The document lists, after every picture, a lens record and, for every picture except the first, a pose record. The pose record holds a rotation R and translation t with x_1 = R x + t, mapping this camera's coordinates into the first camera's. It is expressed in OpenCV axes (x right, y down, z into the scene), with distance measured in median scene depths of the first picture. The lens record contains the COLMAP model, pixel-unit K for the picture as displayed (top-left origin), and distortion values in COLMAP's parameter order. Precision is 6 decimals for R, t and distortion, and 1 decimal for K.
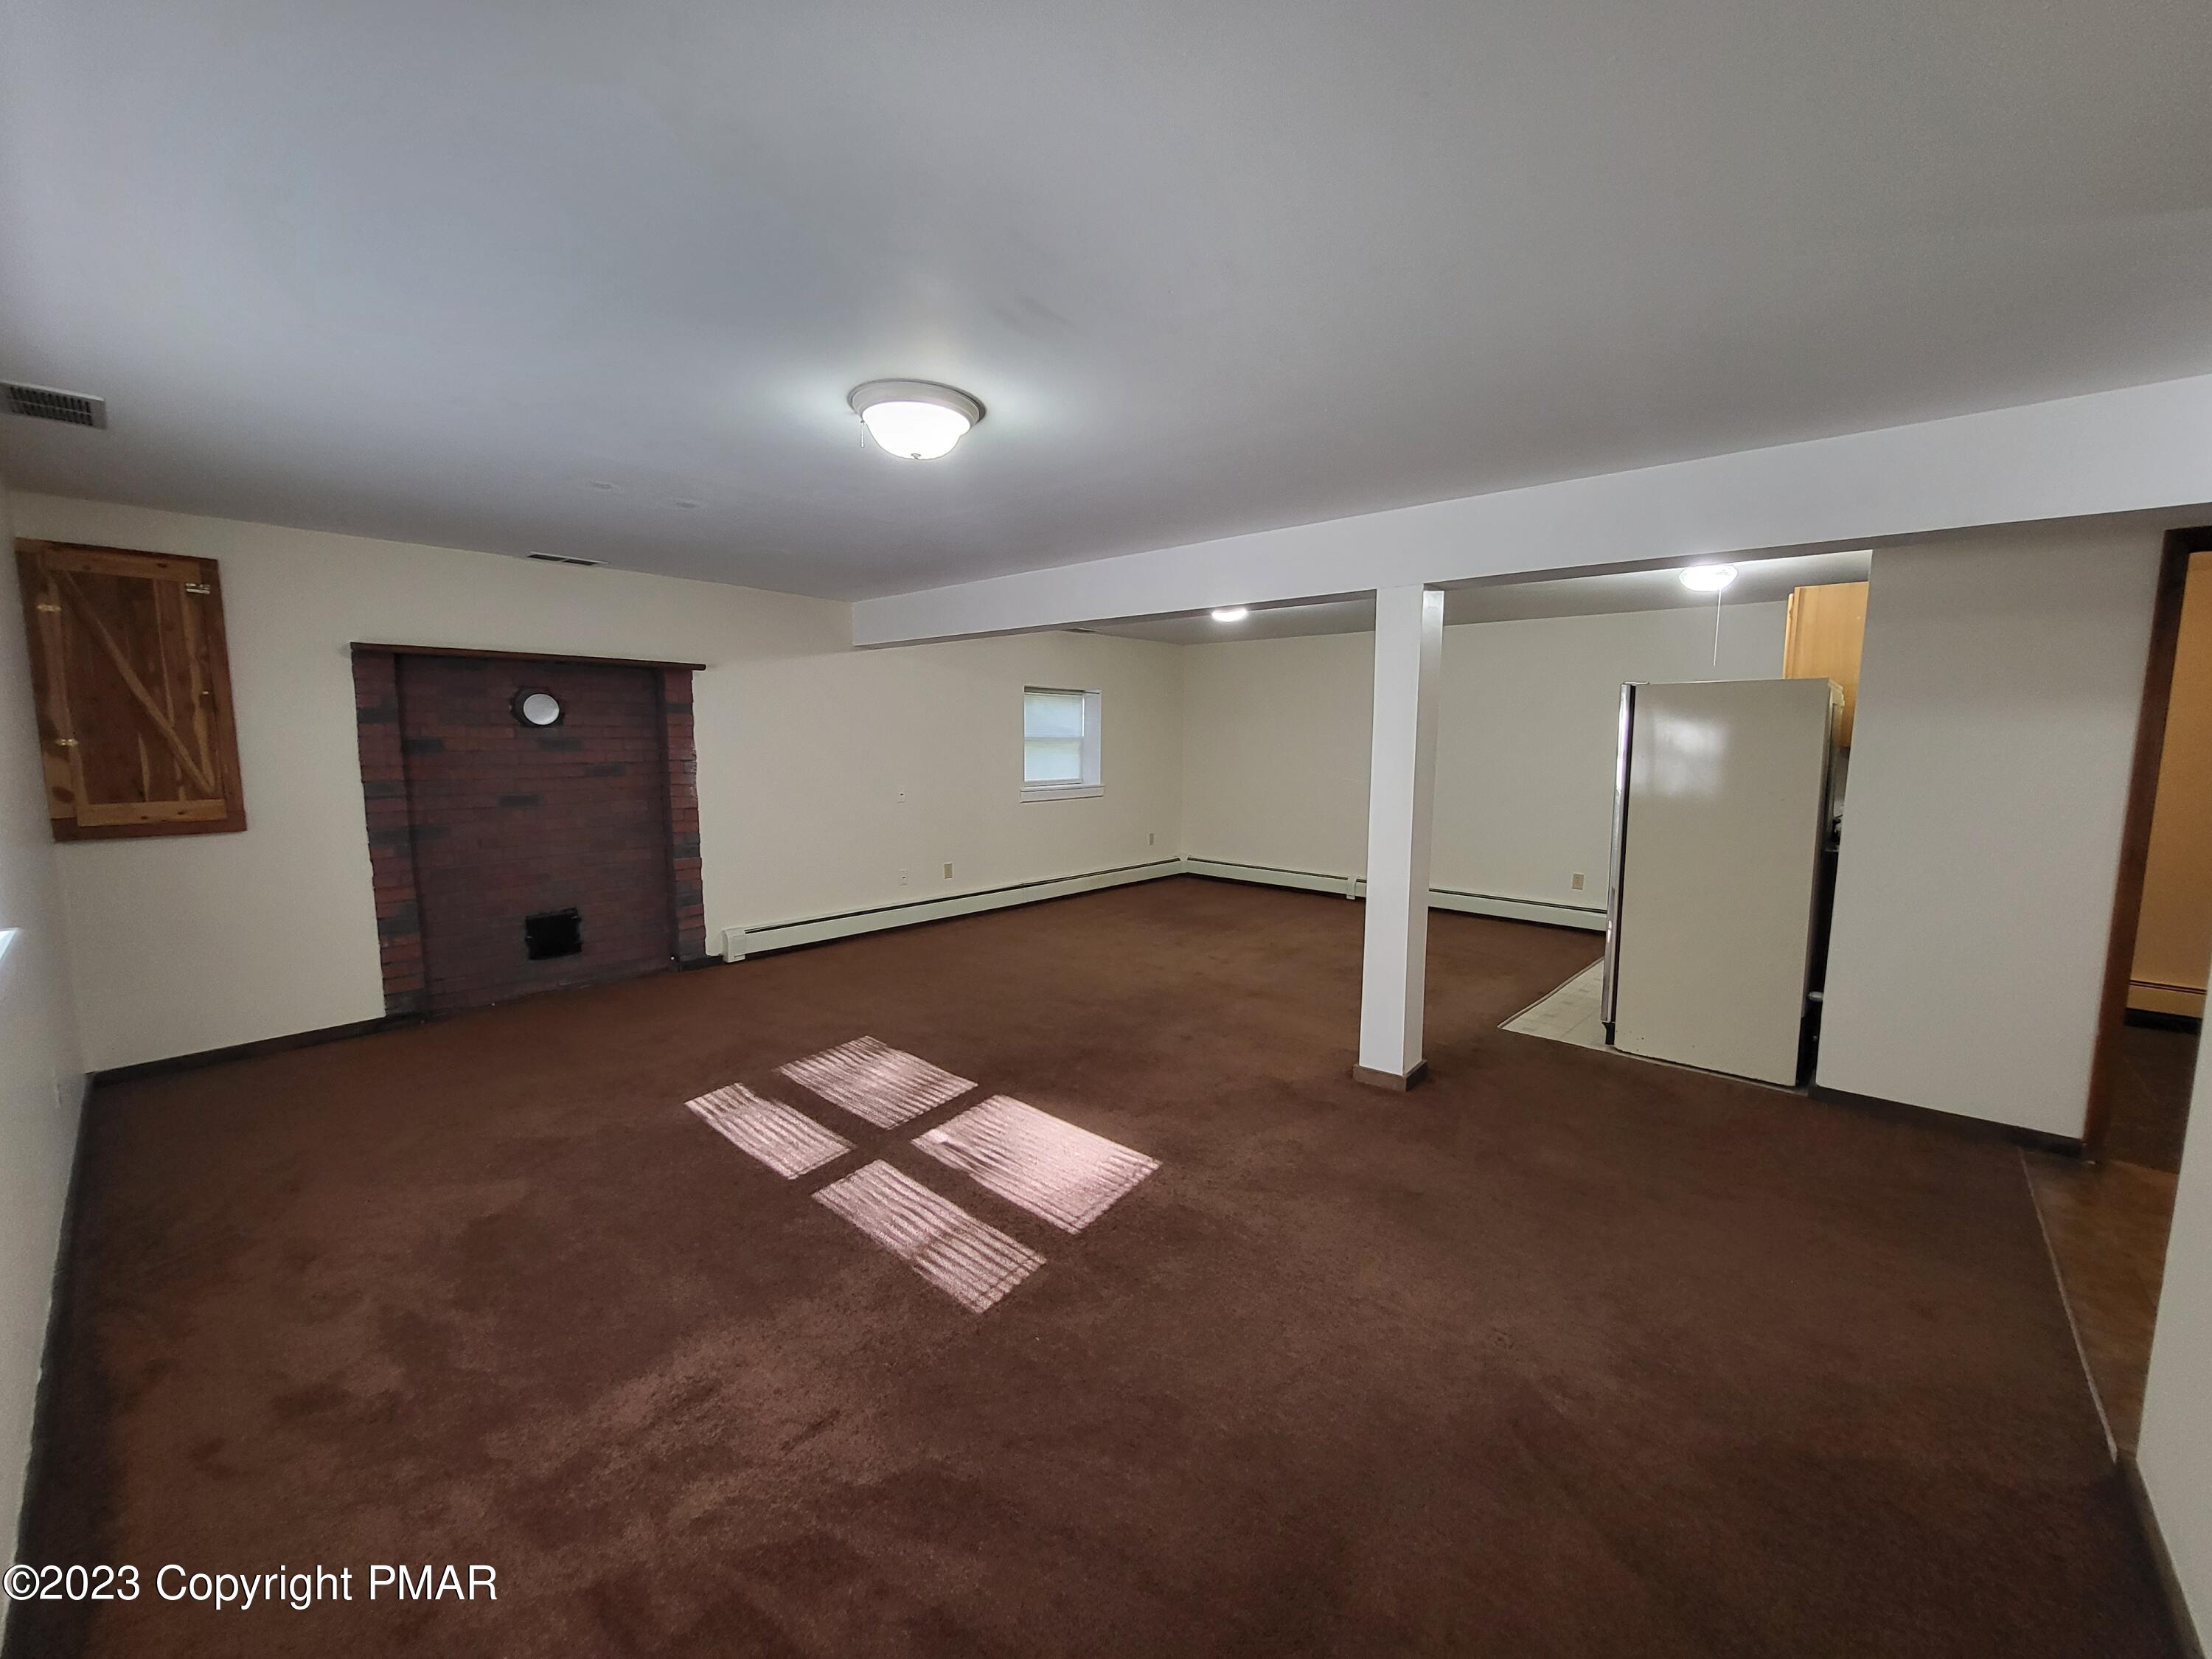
lens RADIAL K [[867.5, 0, 1123.6], [0, 867.5, 828.2], [0, 0, 1]] dist [-0.000741, -0.002052]
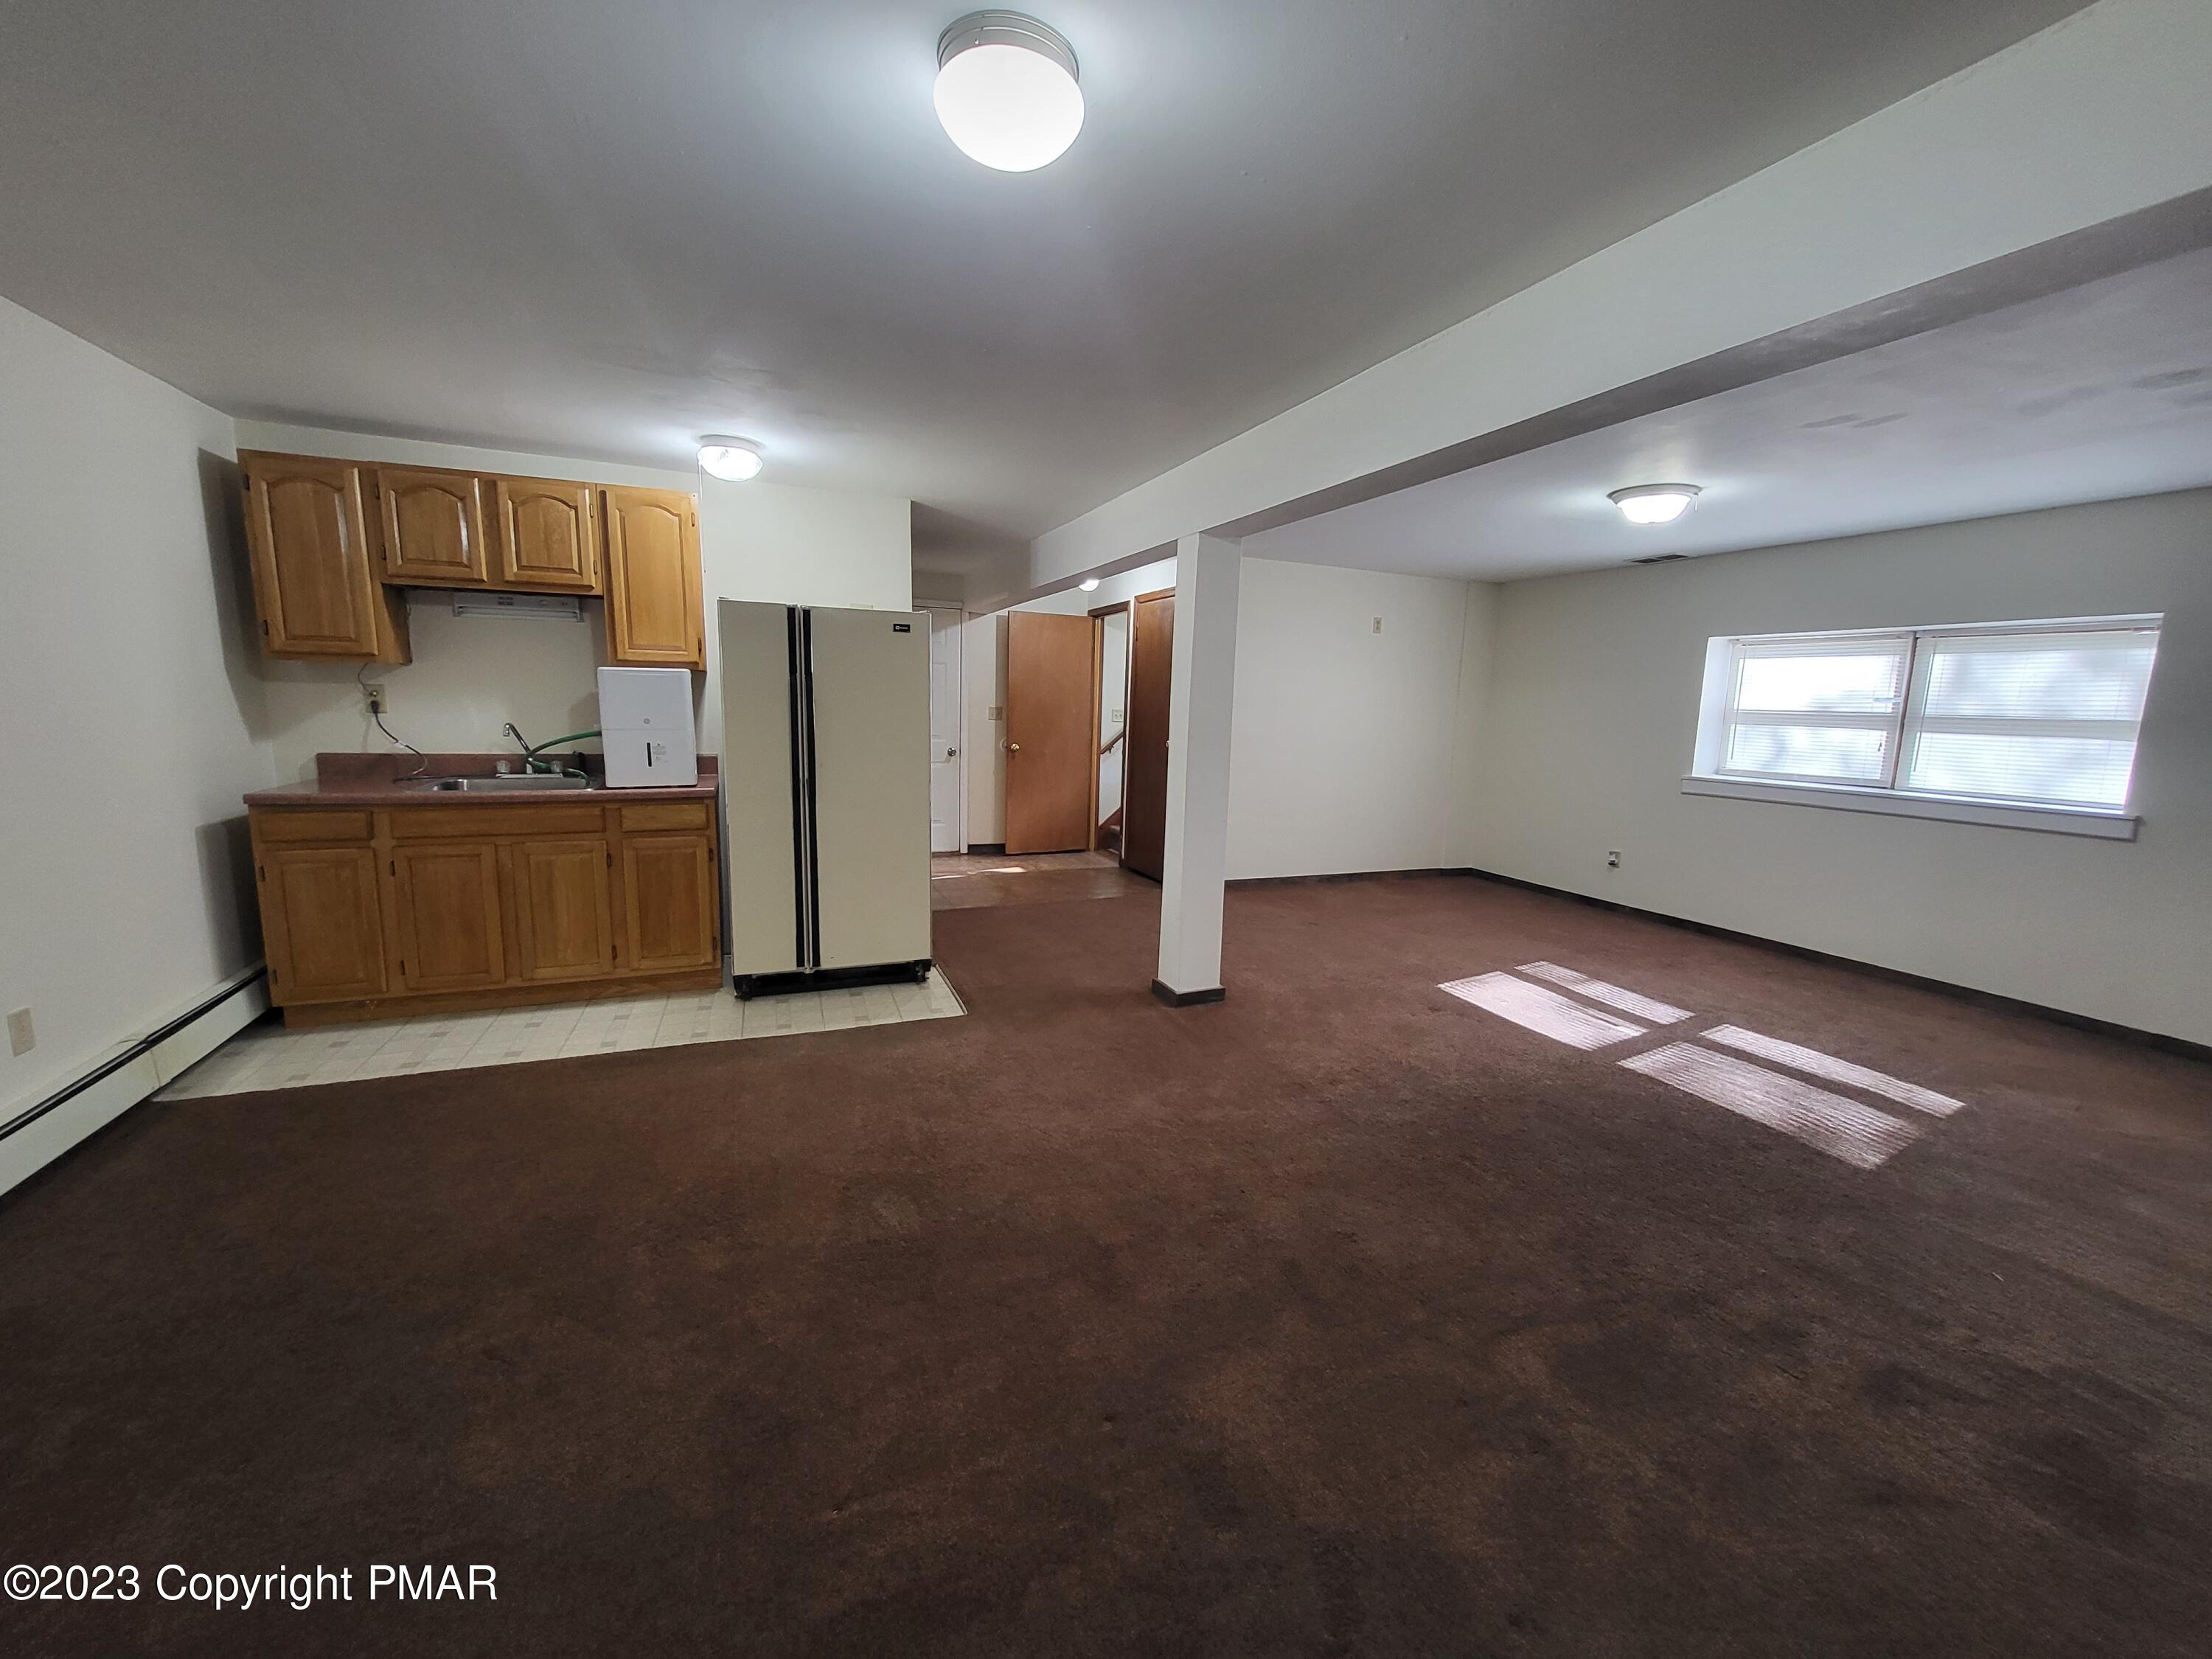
lens RADIAL K [[867.5, 0, 1123.6], [0, 867.5, 828.2], [0, 0, 1]] dist [-0.000741, -0.002052]
pose [[-0.907375, -0.100526, 0.408123, -0.045867], [0.006135, 0.967708, 0.251999, -0.224320], [-0.420277, 0.231162, -0.877458, 2.326185]]
